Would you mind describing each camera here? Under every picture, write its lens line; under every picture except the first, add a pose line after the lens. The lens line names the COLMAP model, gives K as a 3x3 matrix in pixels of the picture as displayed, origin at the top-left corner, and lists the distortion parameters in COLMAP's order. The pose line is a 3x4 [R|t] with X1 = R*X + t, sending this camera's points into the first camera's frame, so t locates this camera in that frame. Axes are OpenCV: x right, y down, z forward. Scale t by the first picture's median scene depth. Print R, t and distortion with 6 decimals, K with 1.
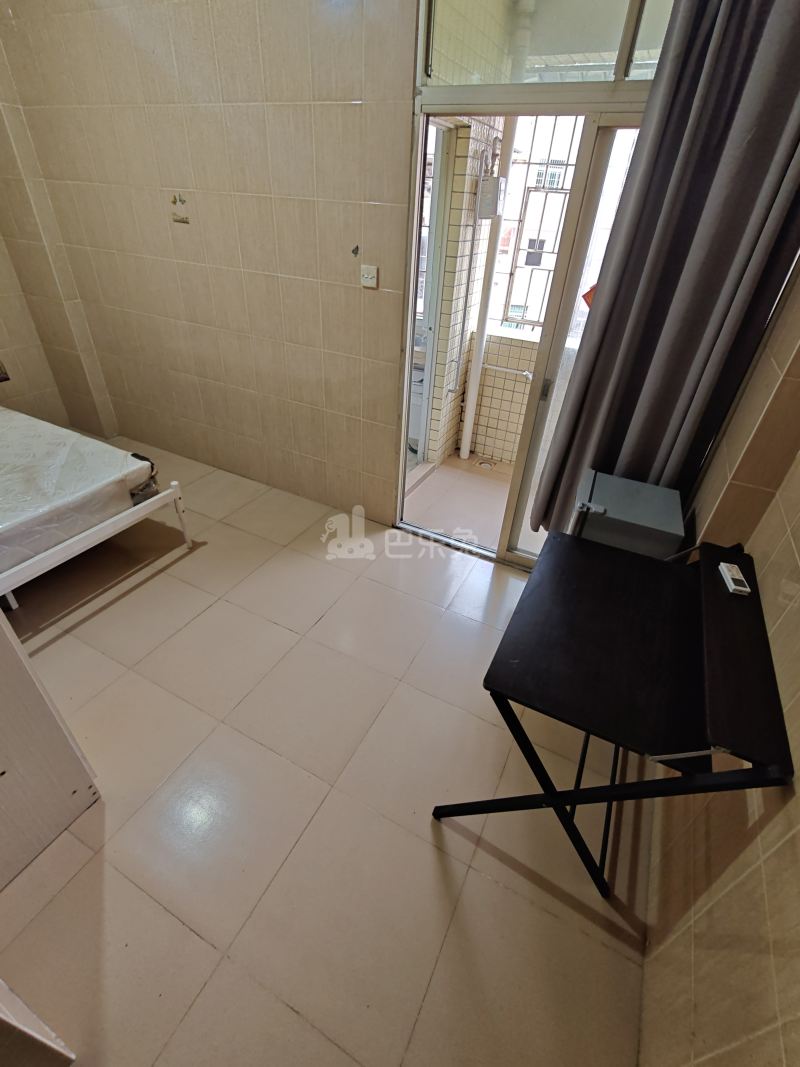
lens RADIAL K [[474.3, 0, 402.8], [0, 474.3, 534.7], [0, 0, 1]] dist [-0.000180, 0.000638]
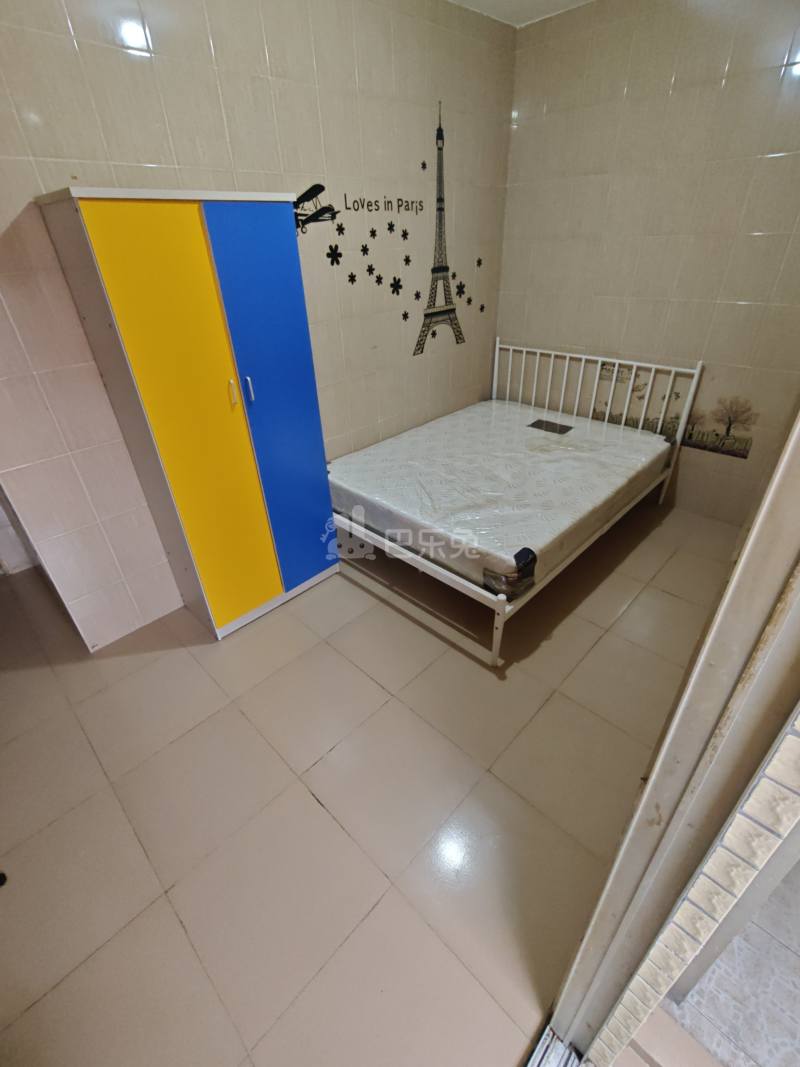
lens RADIAL K [[474.3, 0, 403.5], [0, 474.3, 534.0], [0, 0, 1]] dist [-0.000180, 0.000638]
pose [[-0.296114, 0.466601, -0.833427, 0.190993], [-0.529872, 0.645736, 0.549782, -0.522146], [0.794703, 0.604407, 0.056027, 0.735429]]
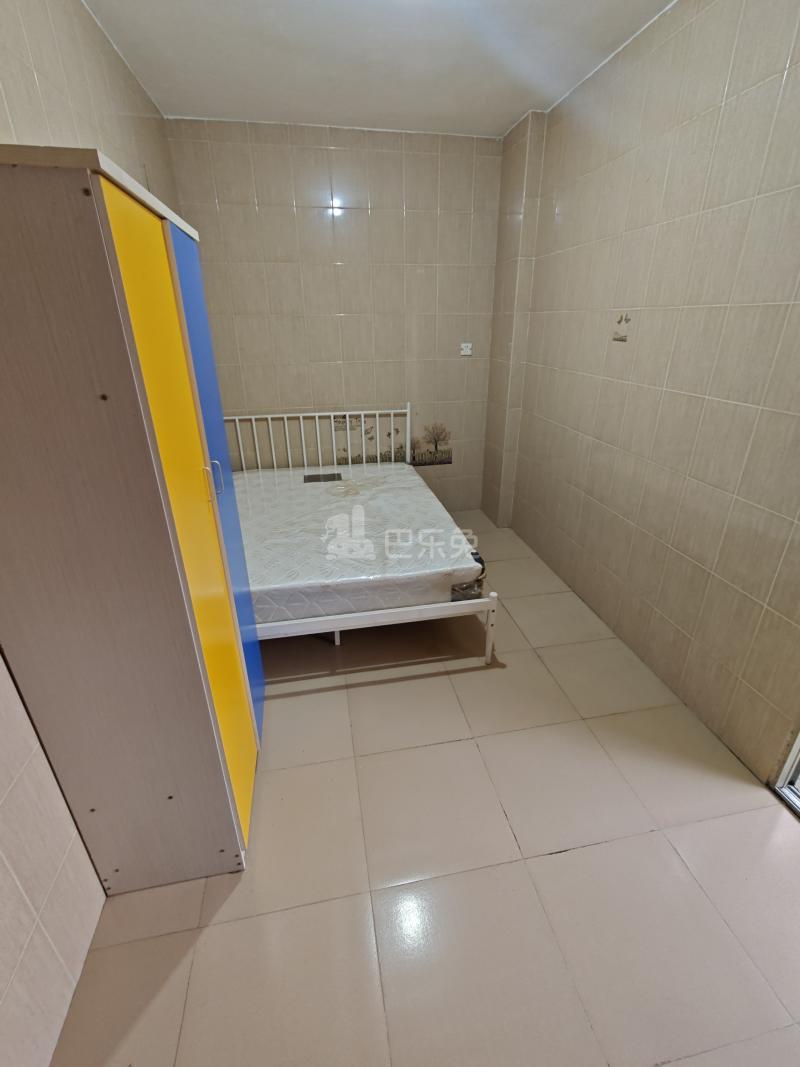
lens RADIAL K [[474.3, 0, 402.9], [0, 474.3, 533.3], [0, 0, 1]] dist [-0.000180, 0.000638]
pose [[0.614802, 0.265386, -0.742690, 0.065707], [-0.413856, 0.910177, -0.017358, -0.124168], [0.671373, 0.318039, 0.669410, 0.214704]]
